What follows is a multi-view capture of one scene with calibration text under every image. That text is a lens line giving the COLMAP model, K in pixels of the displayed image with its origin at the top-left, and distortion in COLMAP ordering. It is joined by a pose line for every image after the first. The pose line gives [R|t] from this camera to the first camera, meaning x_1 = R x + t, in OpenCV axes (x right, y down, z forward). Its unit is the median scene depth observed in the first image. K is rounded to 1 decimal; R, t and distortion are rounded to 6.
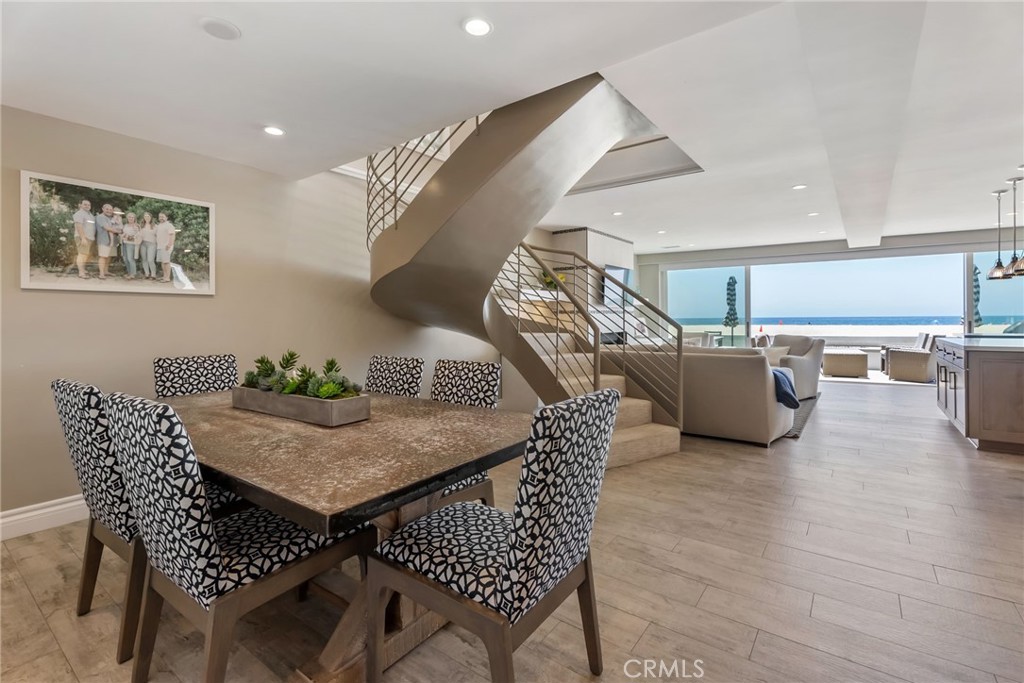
lens RADIAL K [[468.8, 0, 513.4], [0, 468.8, 320.8], [0, 0, 1]] dist [0.000140, -0.000067]
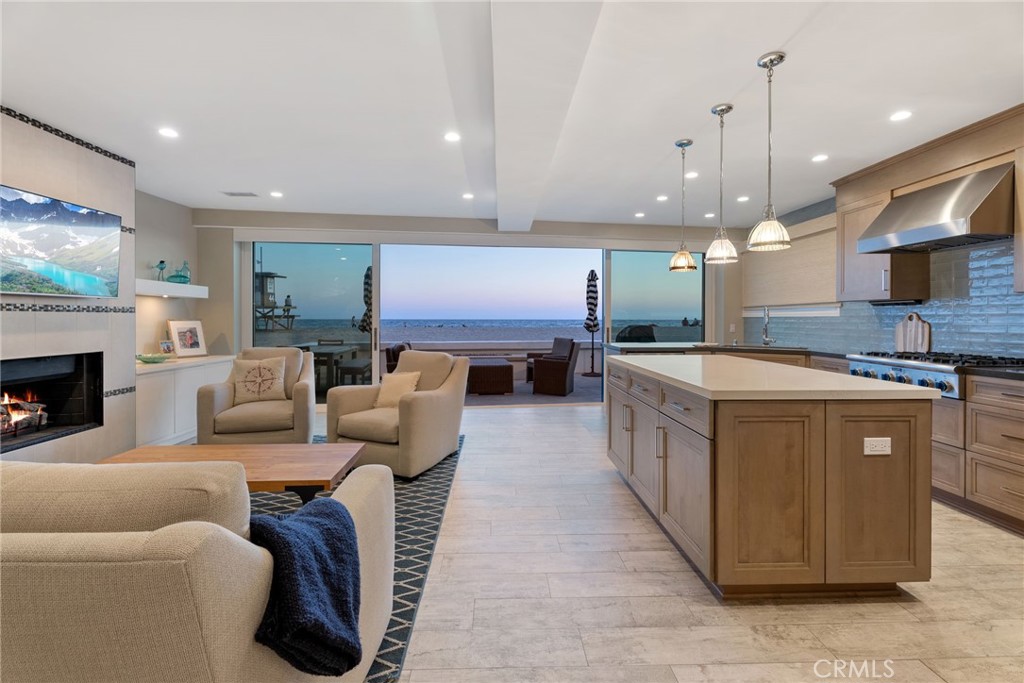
lens RADIAL K [[468.8, 0, 513.4], [0, 468.8, 320.8], [0, 0, 1]] dist [0.000140, -0.000067]
pose [[0.781744, -0.001057, 0.623598, 0.228176], [0.004535, 0.999982, -0.003990, -0.001826], [-0.623583, 0.005947, 0.781735, 0.336956]]
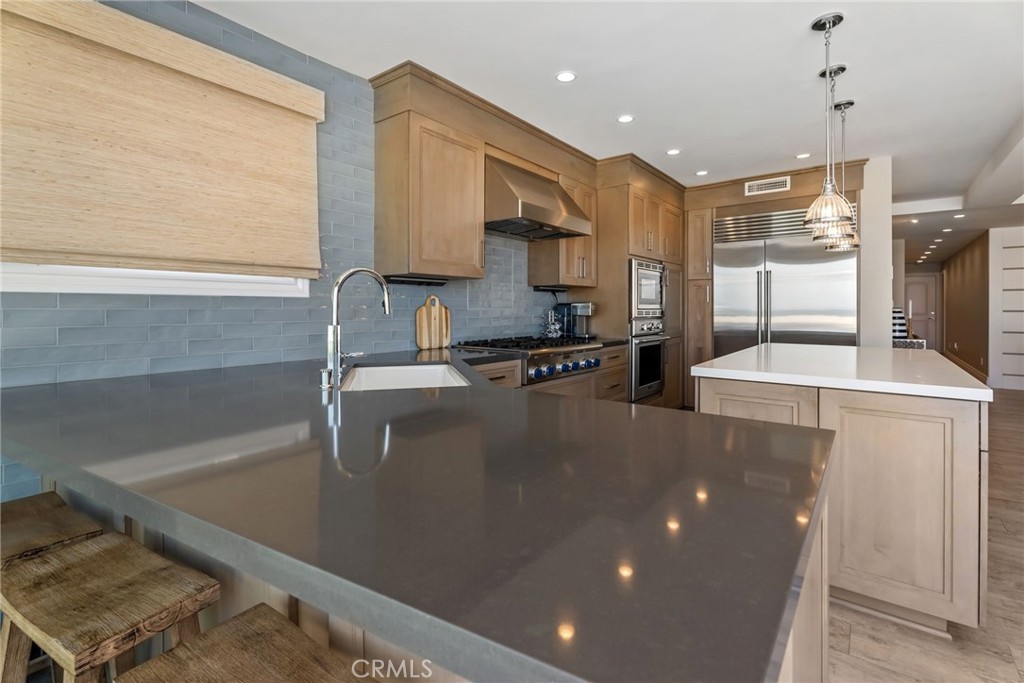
lens RADIAL K [[471.0, 0, 515.5], [0, 471.0, 312.2], [0, 0, 1]] dist [-0.000493, 0.000052]
pose [[-0.999946, -0.000297, 0.010419, 0.730146], [-0.000088, 0.999799, 0.020068, -0.004443], [-0.010422, 0.020066, -0.999744, 0.789941]]
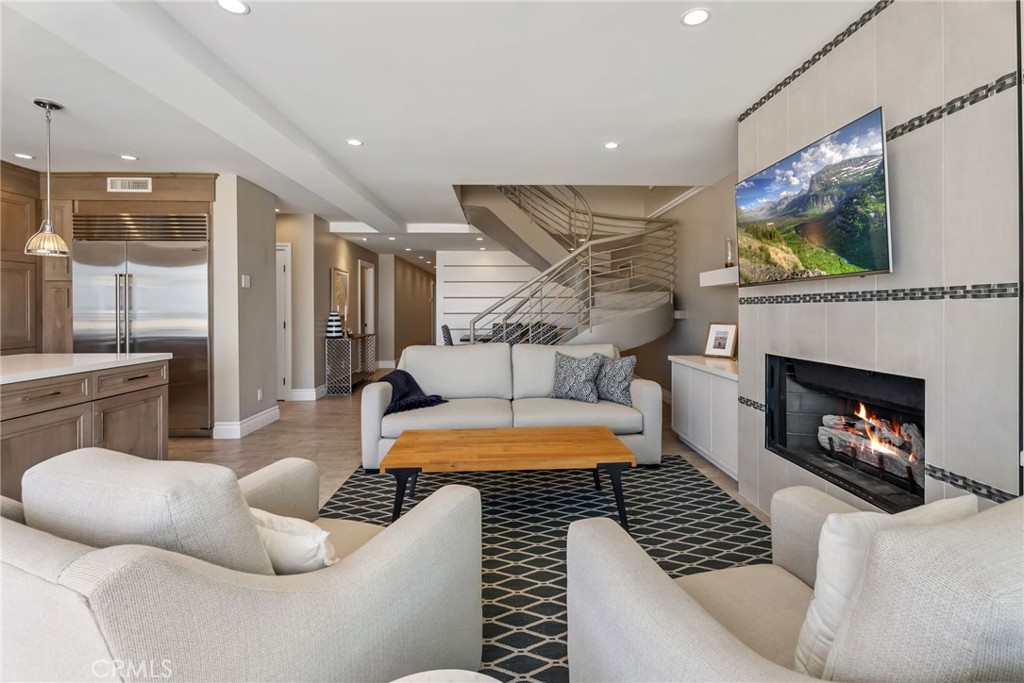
lens RADIAL K [[471.0, 0, 515.5], [0, 471.0, 312.2], [0, 0, 1]] dist [-0.000493, 0.000052]
pose [[-0.780321, 0.004183, -0.625365, 0.456079], [-0.005308, 0.999897, 0.013312, -0.008434], [0.625356, 0.013707, -0.780219, 0.901914]]
